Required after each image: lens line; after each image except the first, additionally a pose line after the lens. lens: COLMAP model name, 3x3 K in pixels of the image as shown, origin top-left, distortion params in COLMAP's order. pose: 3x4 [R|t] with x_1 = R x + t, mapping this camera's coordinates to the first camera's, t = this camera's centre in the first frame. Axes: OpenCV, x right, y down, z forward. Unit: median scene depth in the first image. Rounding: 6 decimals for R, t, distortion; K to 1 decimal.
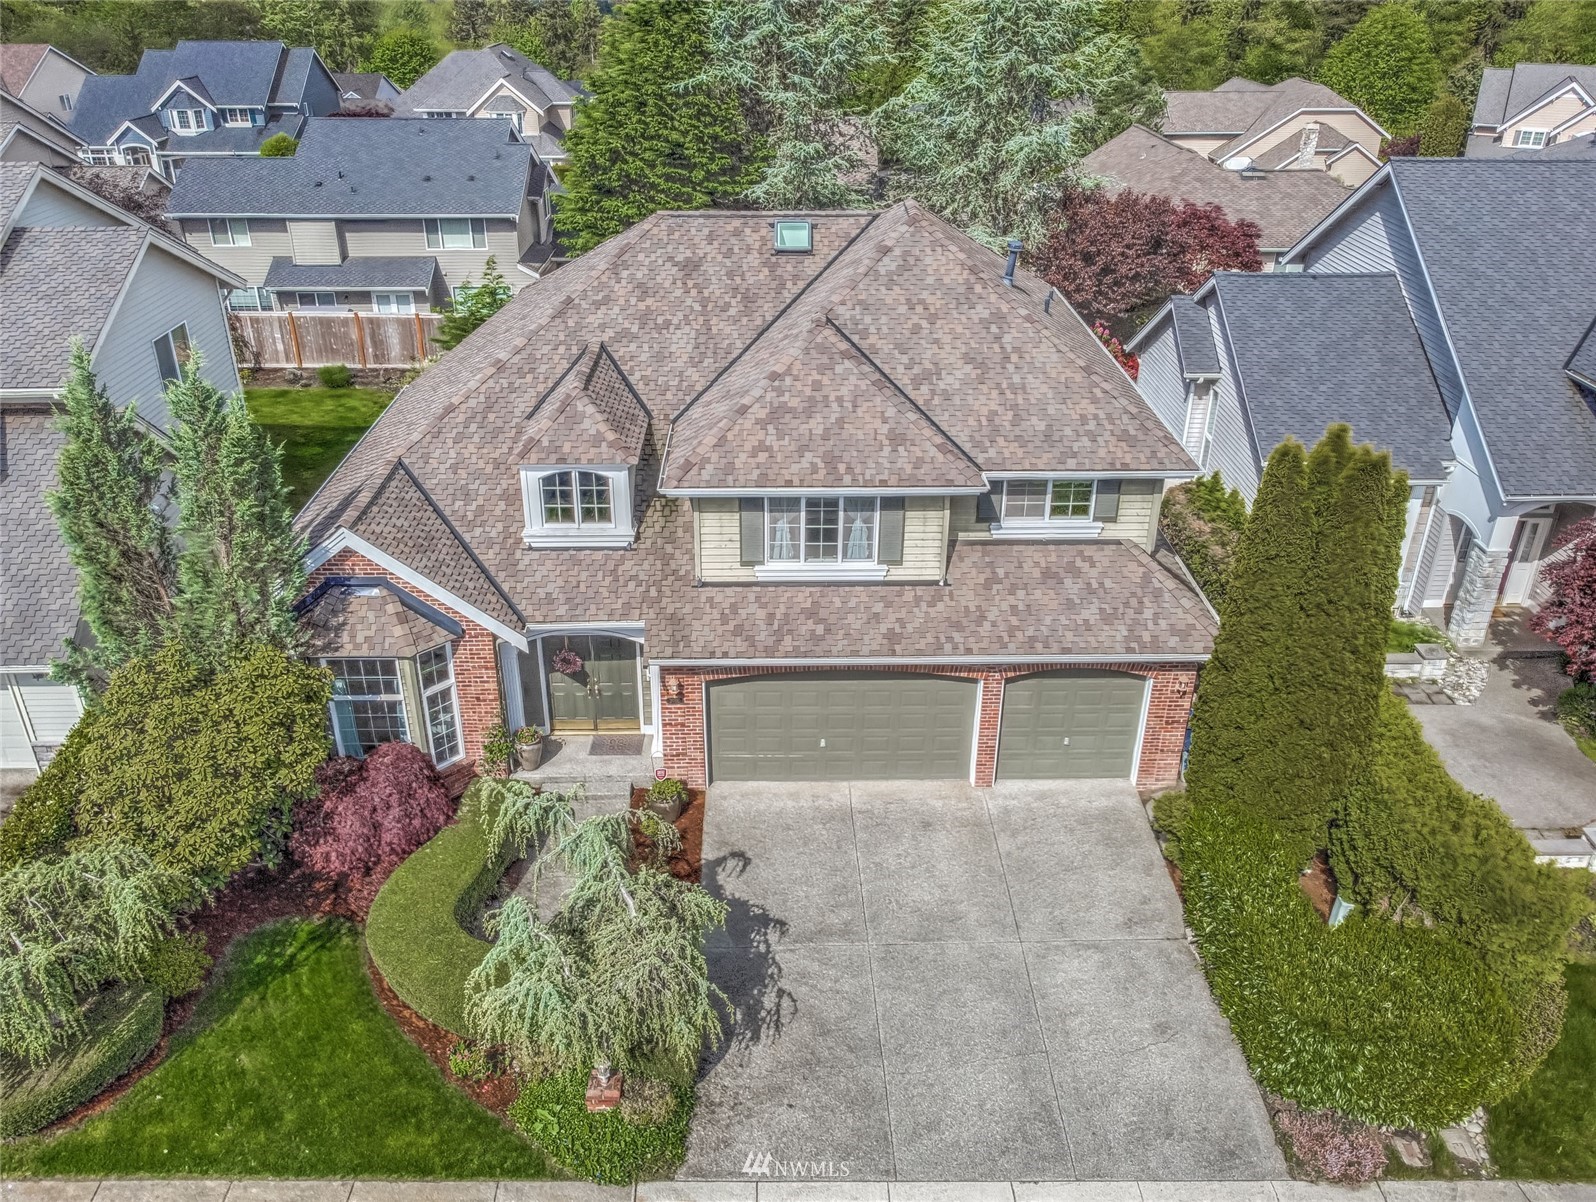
lens RADIAL K [[1200.5, 0, 798.0], [0, 1200.5, 601.0], [0, 0, 1]] dist [0.000935, 0.006133]
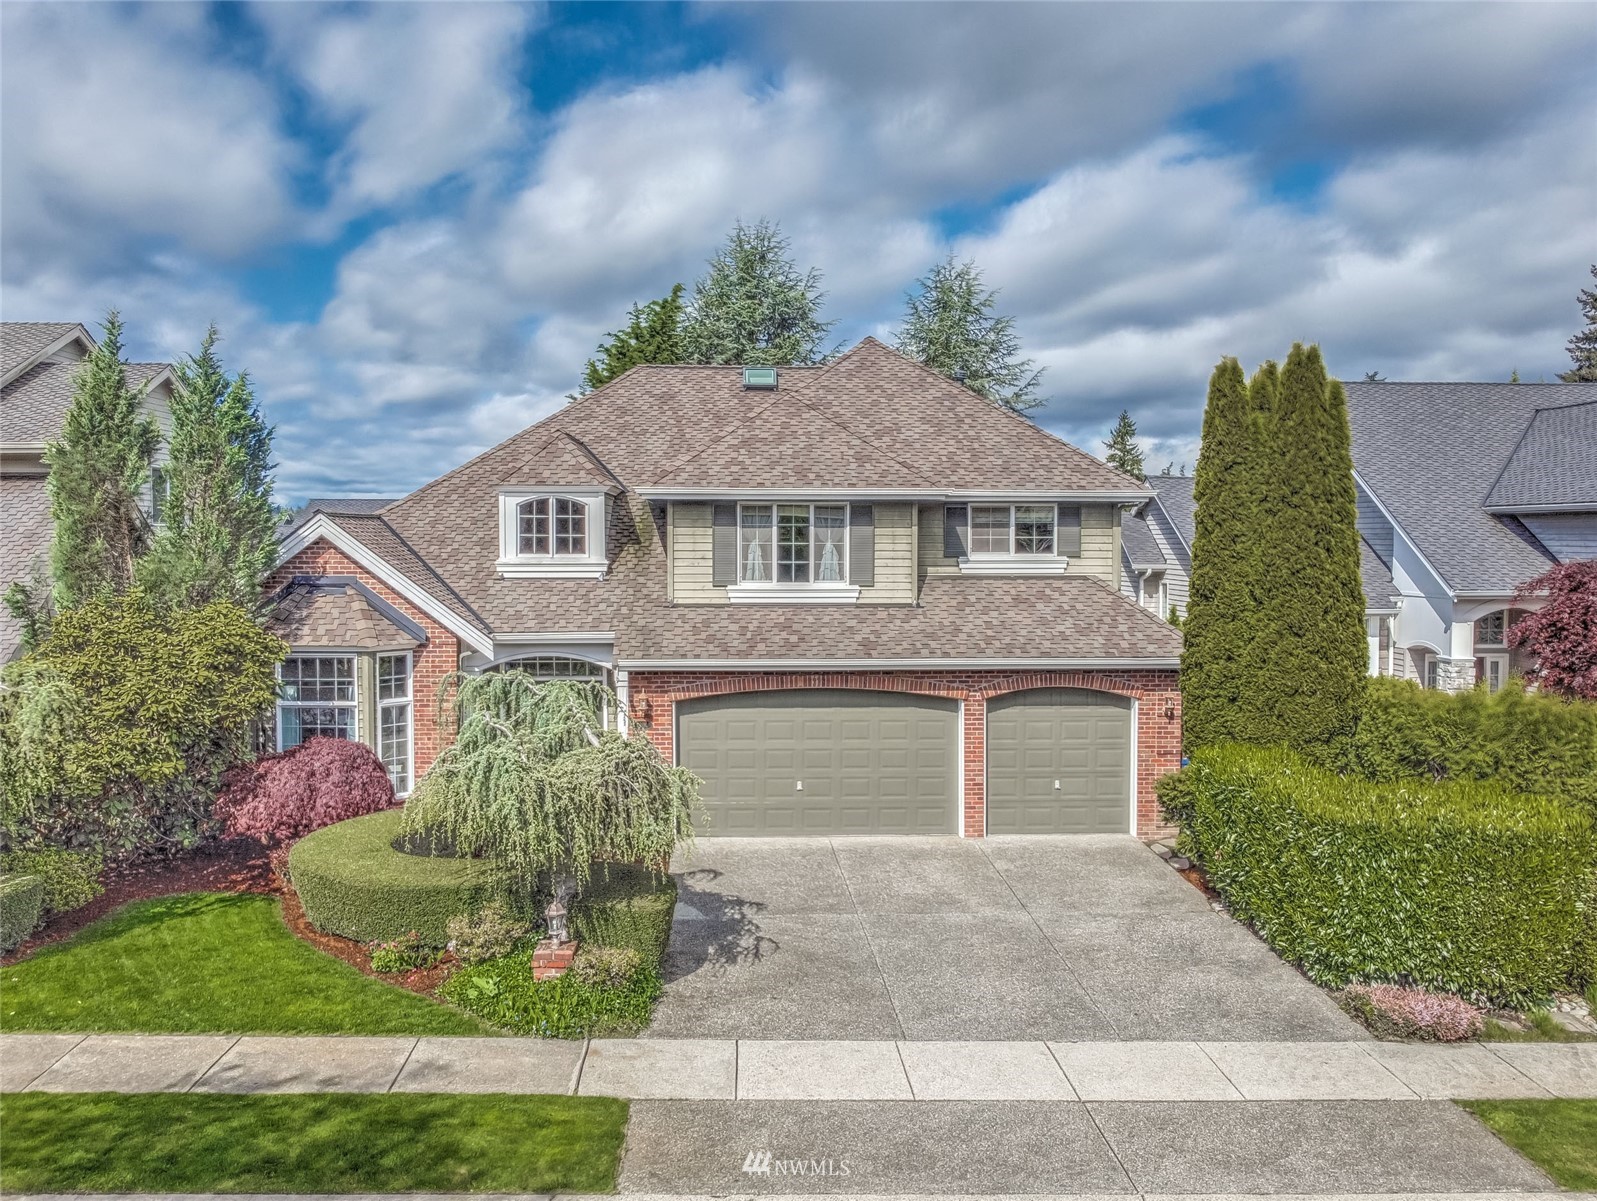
lens RADIAL K [[1209.4, 0, 791.0], [0, 1209.4, 600.2], [0, 0, 1]] dist [0.003034, -0.000688]
pose [[0.999465, -0.009785, 0.031208, -0.014355], [0.022012, 0.906990, -0.420577, 0.408049], [-0.024190, 0.421039, 0.906720, 0.089202]]
